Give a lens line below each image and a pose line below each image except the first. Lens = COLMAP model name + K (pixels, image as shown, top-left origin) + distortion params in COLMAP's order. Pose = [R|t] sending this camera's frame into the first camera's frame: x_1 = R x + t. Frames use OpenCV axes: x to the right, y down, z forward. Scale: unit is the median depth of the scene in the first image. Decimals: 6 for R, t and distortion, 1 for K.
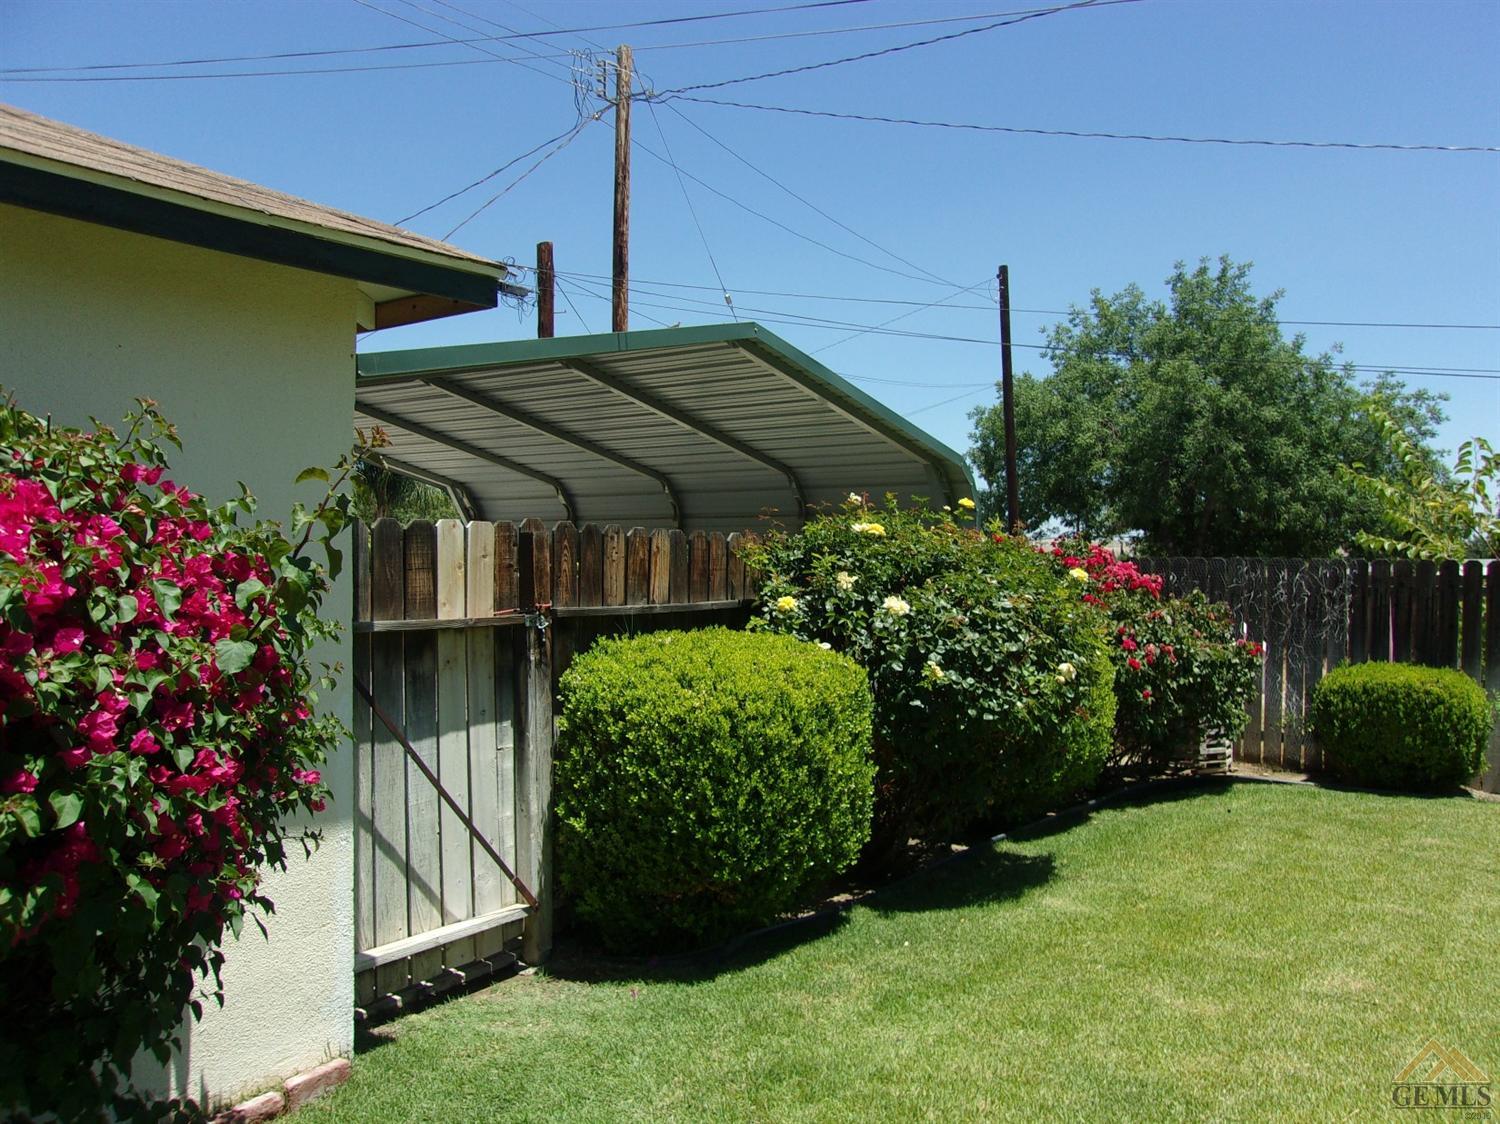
lens RADIAL K [[1200.8, 0, 761.7], [0, 1200.8, 564.4], [0, 0, 1]] dist [-0.010877, 0.042508]
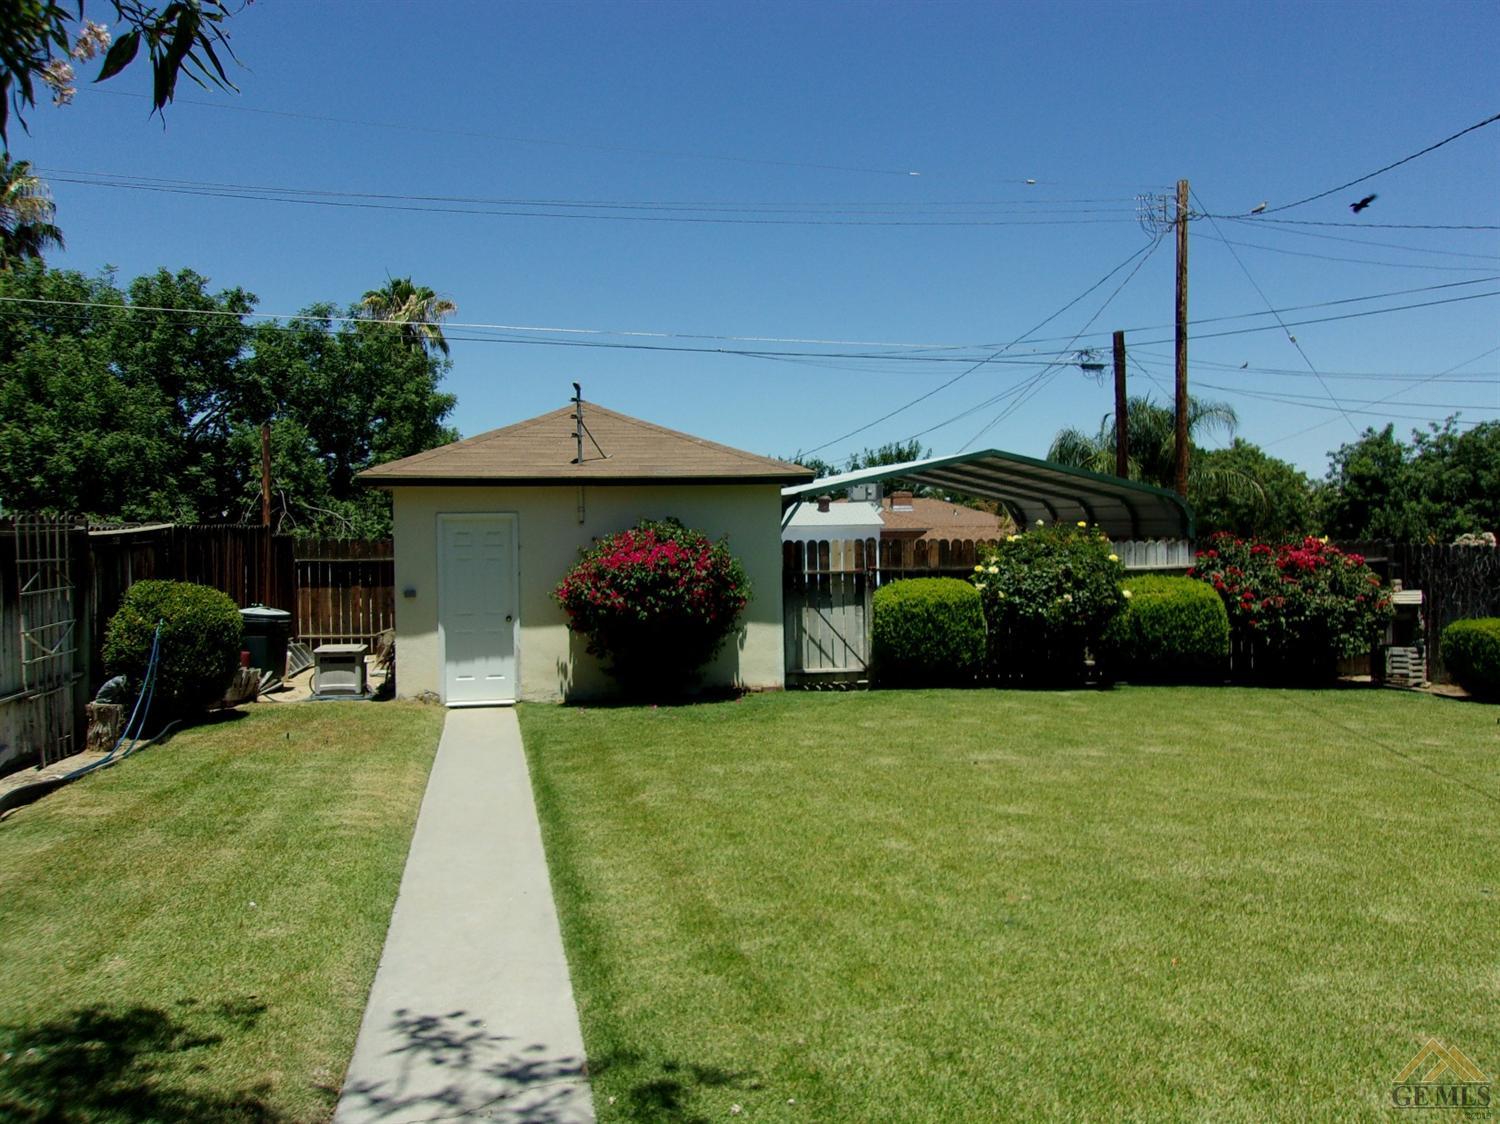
lens RADIAL K [[1200.8, 0, 757.0], [0, 1200.8, 554.2], [0, 0, 1]] dist [-0.010877, 0.042508]
pose [[0.736248, 0.010179, -0.676635, 1.631976], [0.005006, 0.999778, 0.020487, -0.060655], [0.676693, -0.018471, 0.736034, -1.379680]]
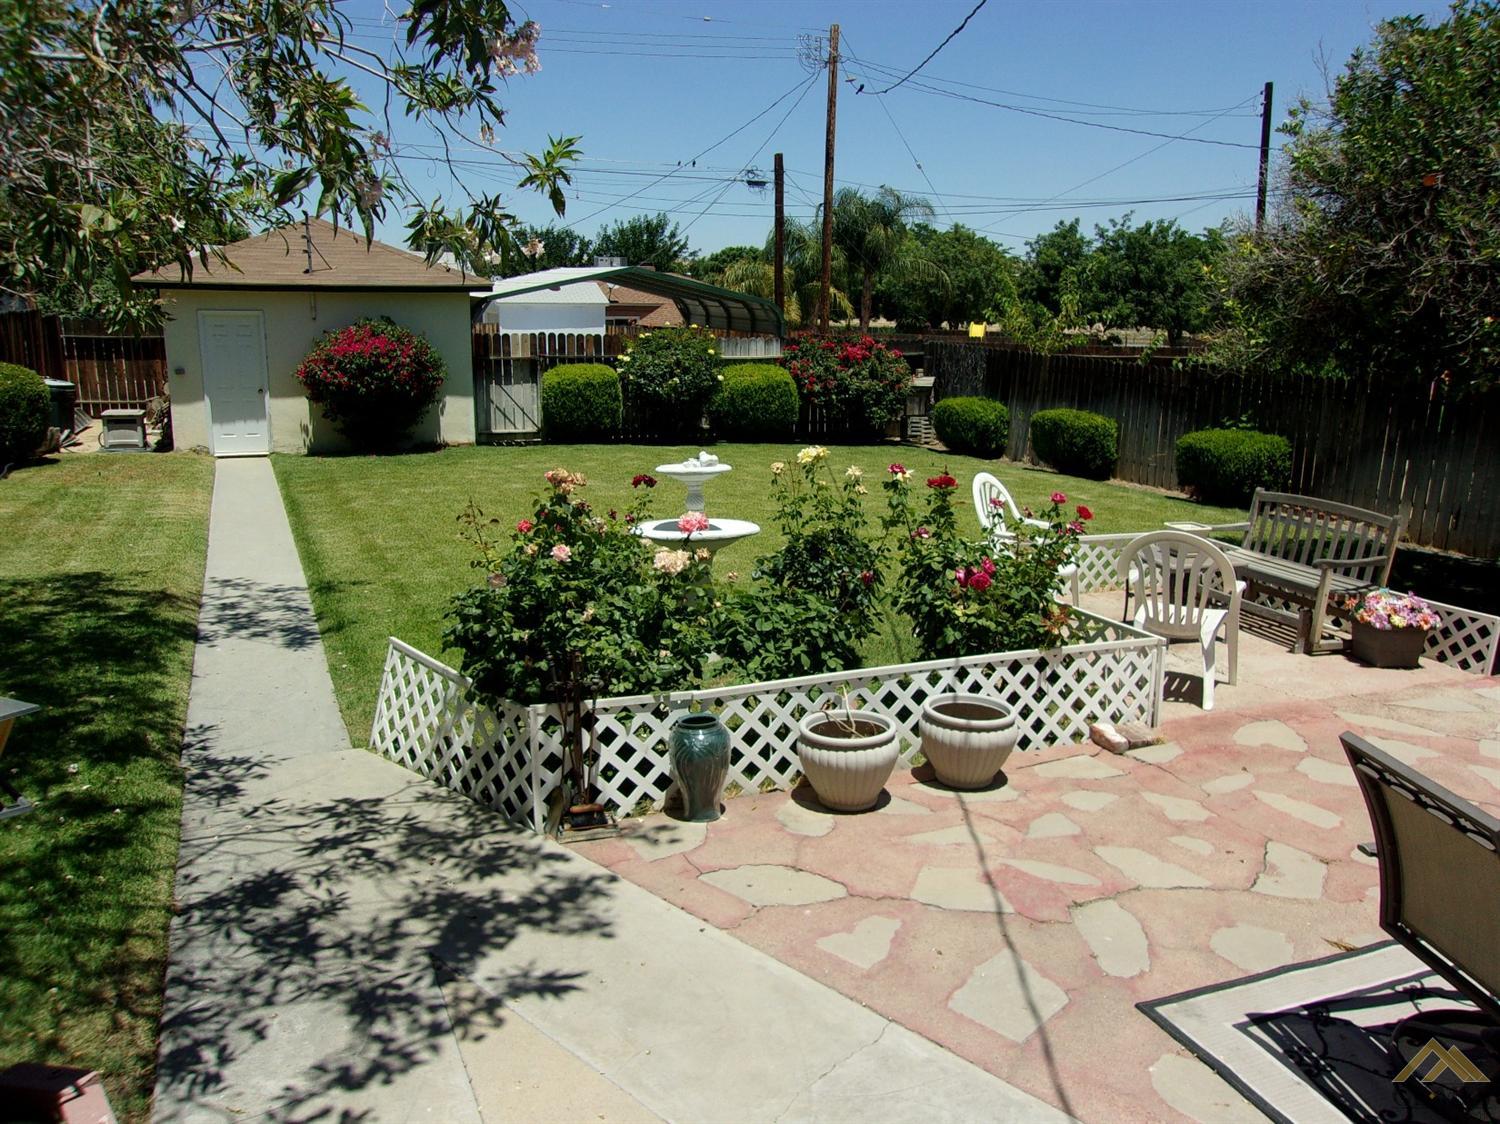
lens RADIAL K [[1200.8, 0, 755.0], [0, 1200.8, 552.9], [0, 0, 1]] dist [-0.010877, 0.042508]
pose [[0.847751, 0.128104, -0.514692, 2.589132], [-0.020120, 0.977463, 0.210145, -0.177153], [0.530013, -0.167795, 0.831223, -2.075563]]
